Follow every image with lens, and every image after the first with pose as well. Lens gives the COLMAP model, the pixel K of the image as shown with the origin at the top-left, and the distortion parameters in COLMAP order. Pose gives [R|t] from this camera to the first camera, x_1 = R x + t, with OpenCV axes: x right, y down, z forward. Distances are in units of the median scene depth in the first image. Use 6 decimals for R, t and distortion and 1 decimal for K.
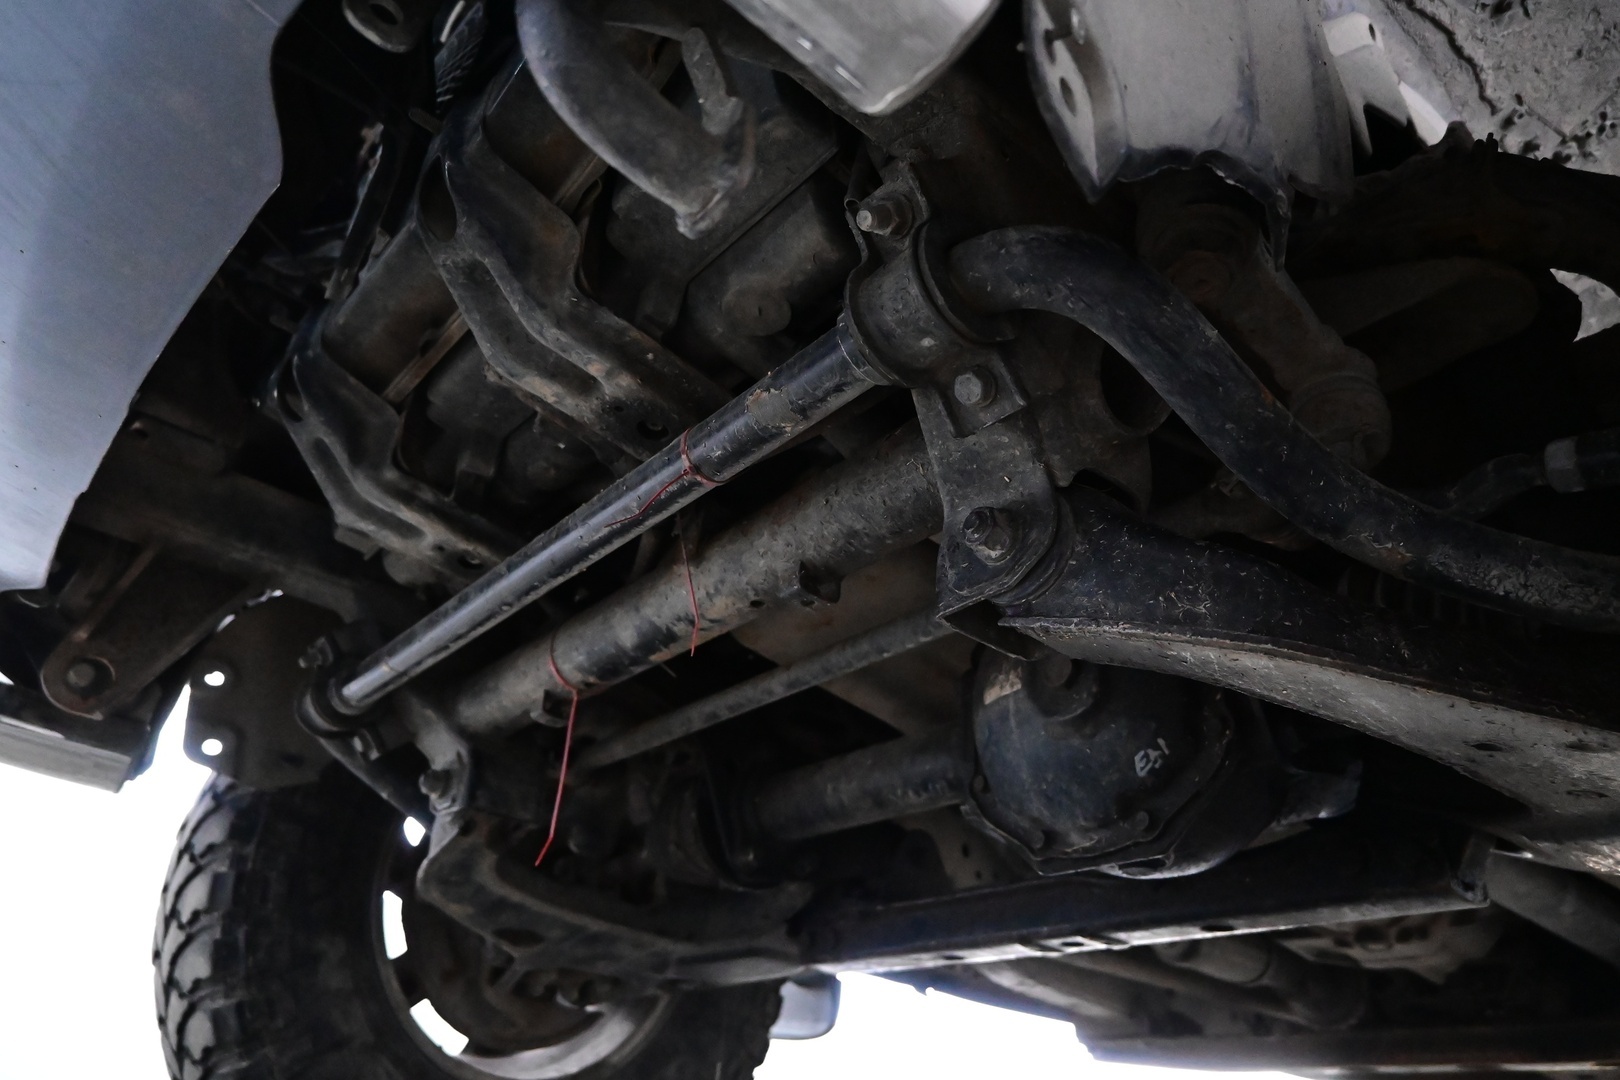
lens RADIAL K [[1110.8, 0, 810.0], [0, 1110.8, 540.0], [0, 0, 1]] dist [-0.002301, -0.003709]
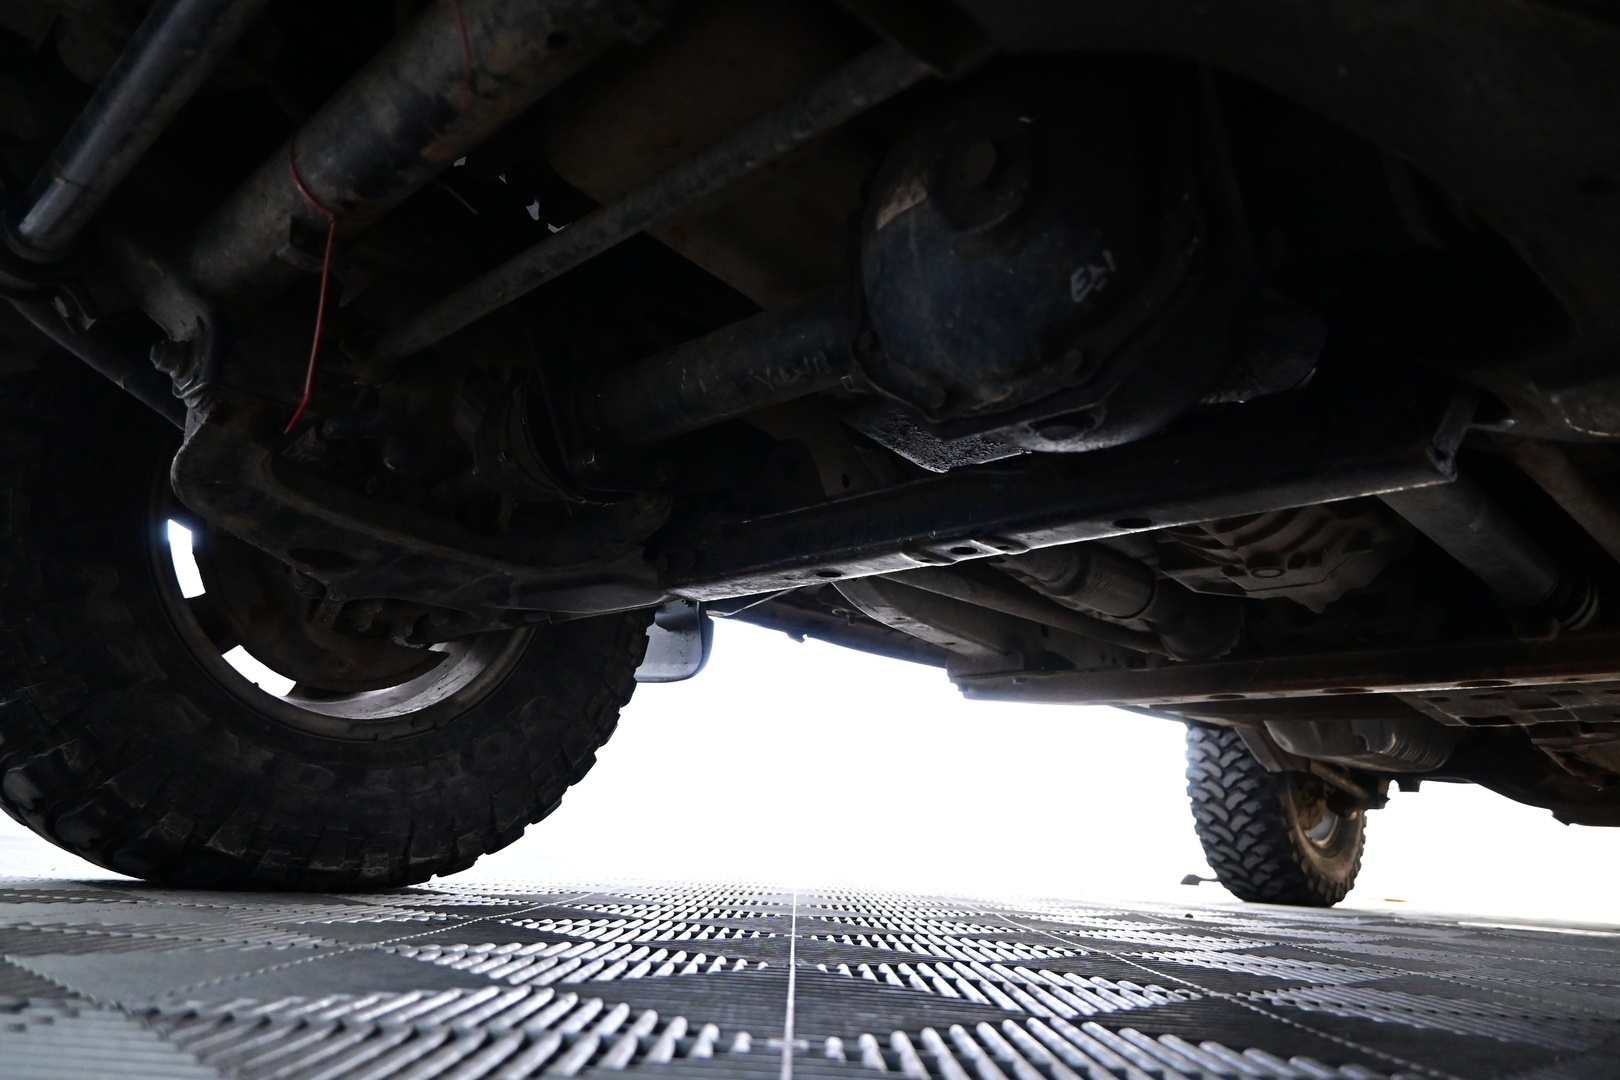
lens RADIAL K [[1136.4, 0, 810.0], [0, 1136.4, 540.0], [0, 0, 1]] dist [0.002892, -0.001739]
pose [[0.994703, -0.006265, 0.102603, 0.025237], [-0.022576, 0.960458, 0.277508, 0.116573], [-0.100284, -0.278354, 0.955229, 0.167283]]
